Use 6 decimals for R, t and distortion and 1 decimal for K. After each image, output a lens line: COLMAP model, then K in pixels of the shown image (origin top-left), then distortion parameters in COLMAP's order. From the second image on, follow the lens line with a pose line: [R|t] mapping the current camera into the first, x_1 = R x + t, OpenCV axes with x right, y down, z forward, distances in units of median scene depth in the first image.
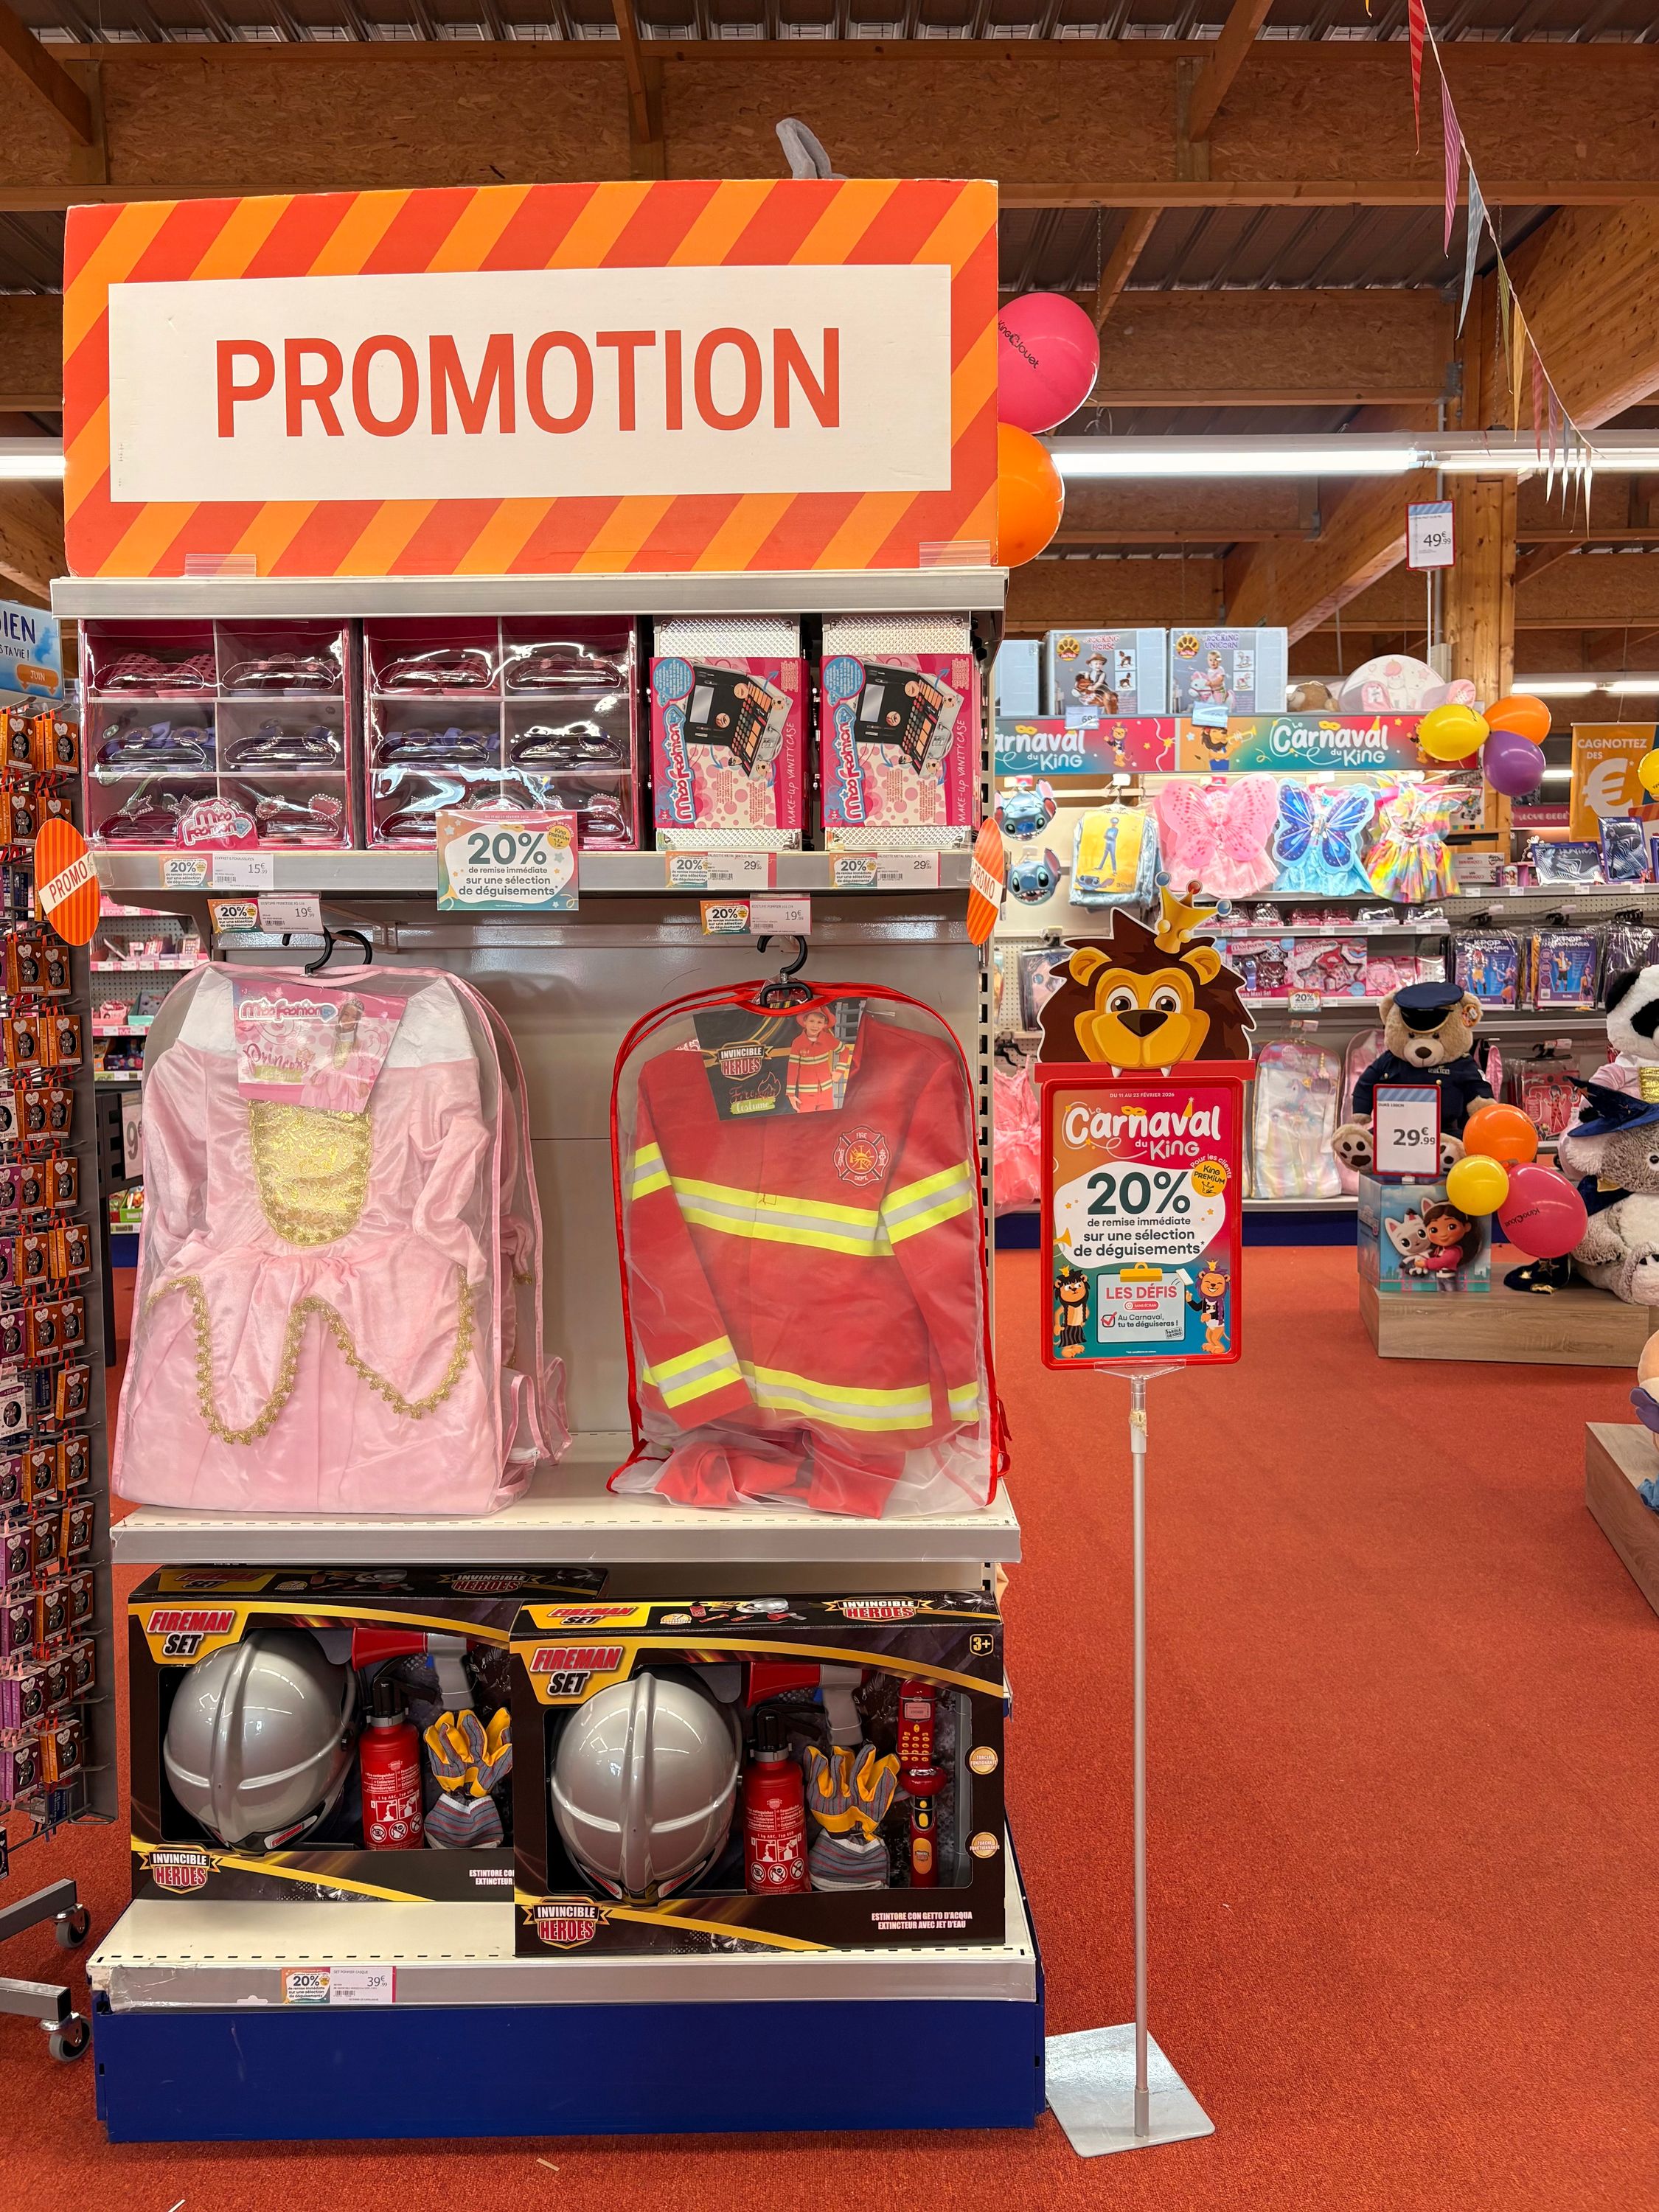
lens RADIAL K [[1702.8, 0, 838.3], [0, 1702.8, 1114.9], [0, 0, 1]] dist [0.037582, -0.017192]
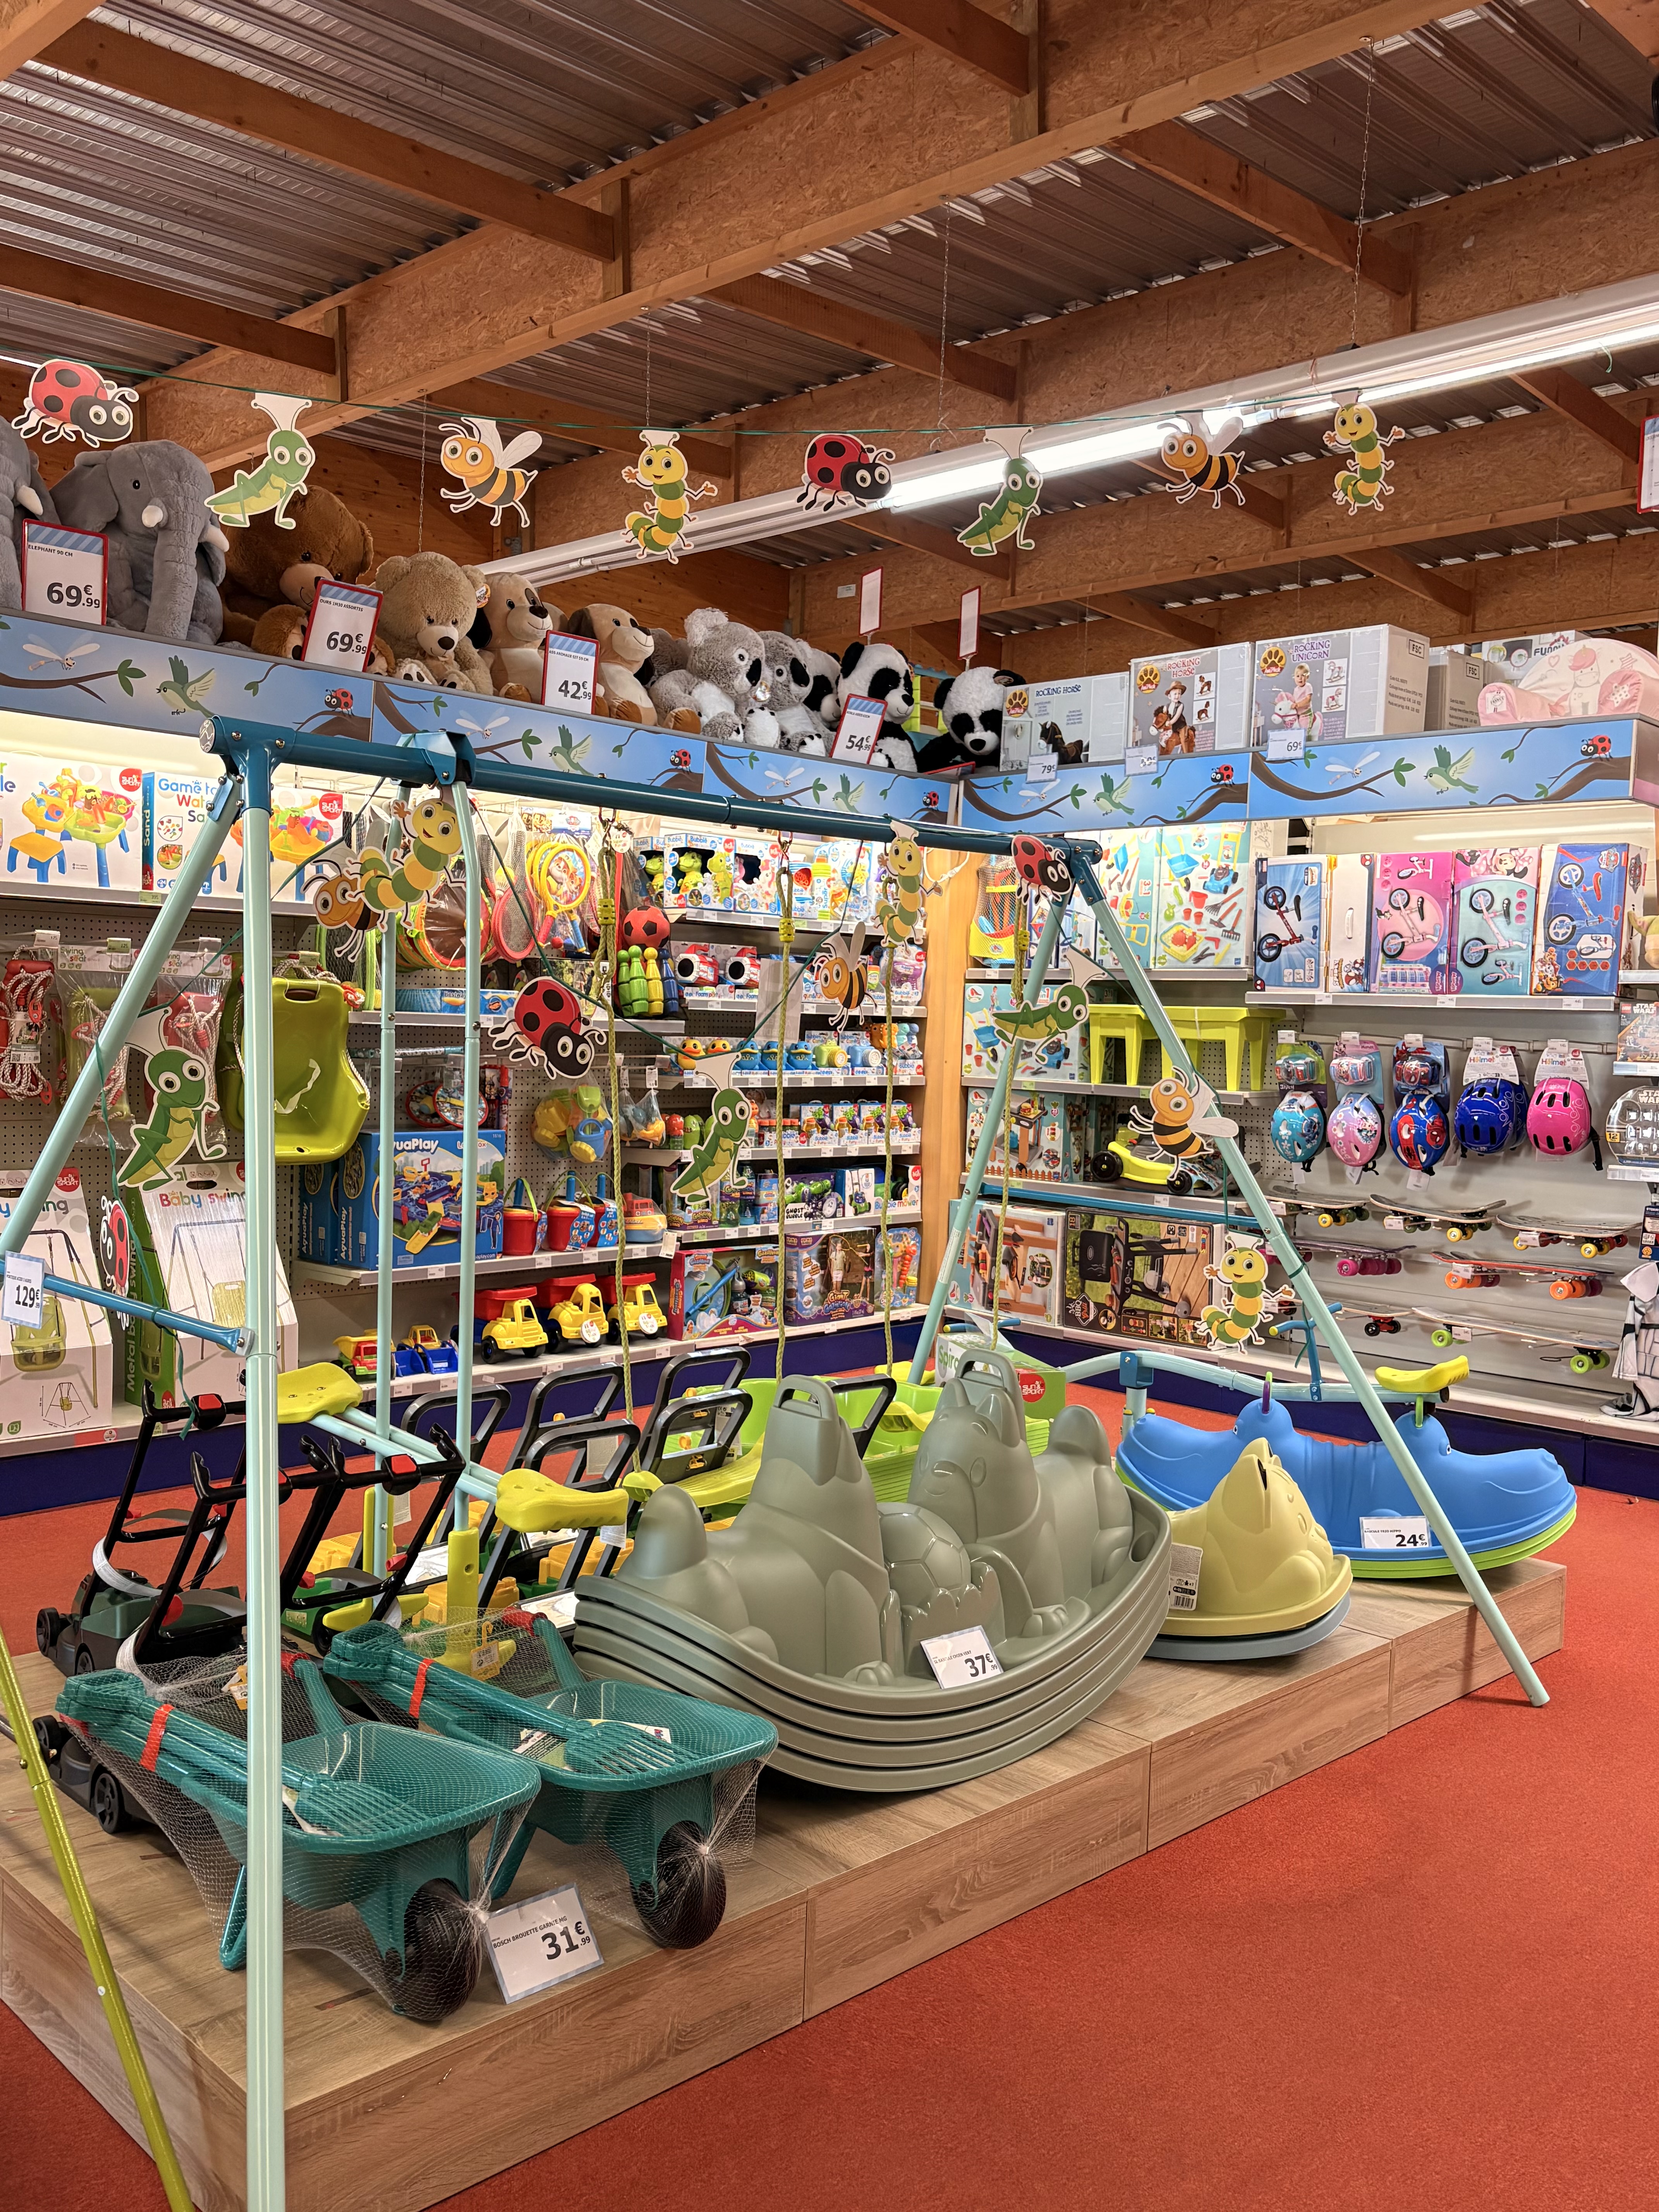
lens RADIAL K [[1902.0, 0, 825.5], [0, 1902.0, 1103.4], [0, 0, 1]] dist [-0.011691, 0.030317]
pose [[0.704574, 0.061066, -0.706998, 0.673410], [-0.086603, 0.996243, -0.000257, -0.051467], [0.704326, 0.061409, 0.707215, 0.241132]]
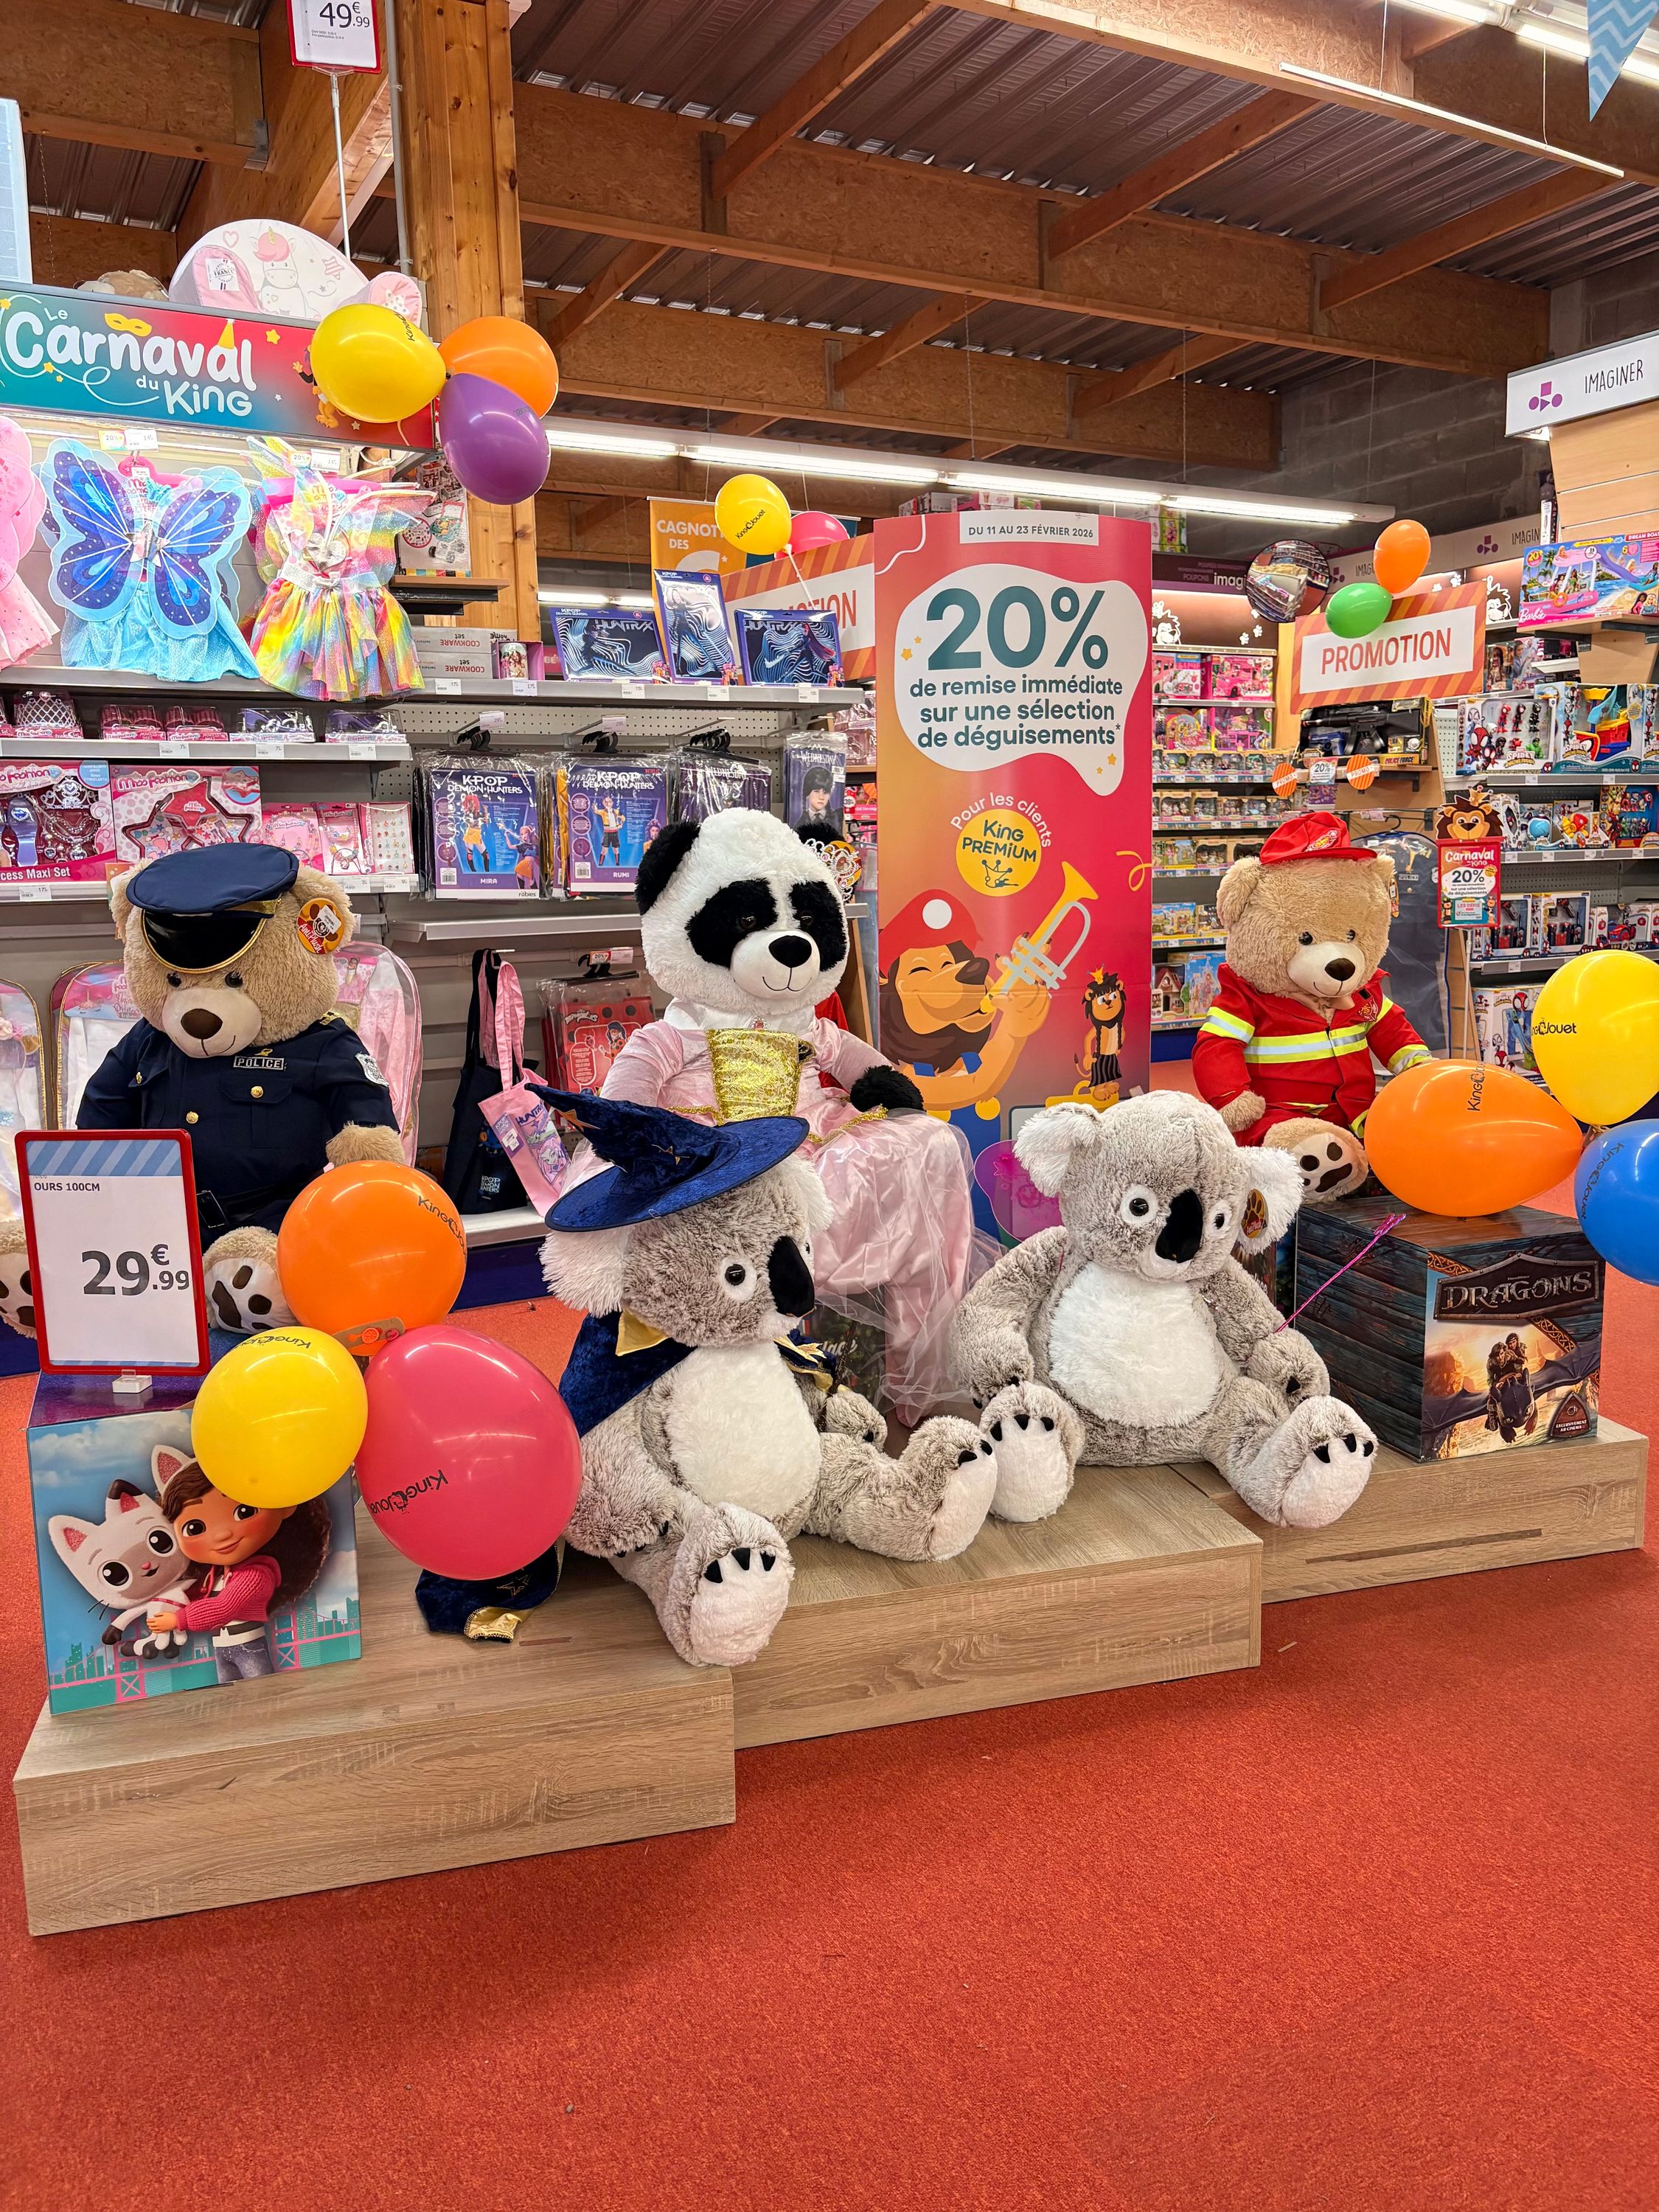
lens RADIAL K [[1702.8, 0, 828.0], [0, 1702.8, 1111.6], [0, 0, 1]] dist [0.037582, -0.017192]
pose [[0.892764, -0.072892, 0.444588, 0.224021], [0.042085, 0.996003, 0.078789, -0.031391], [-0.448554, -0.051630, 0.892263, 0.442920]]
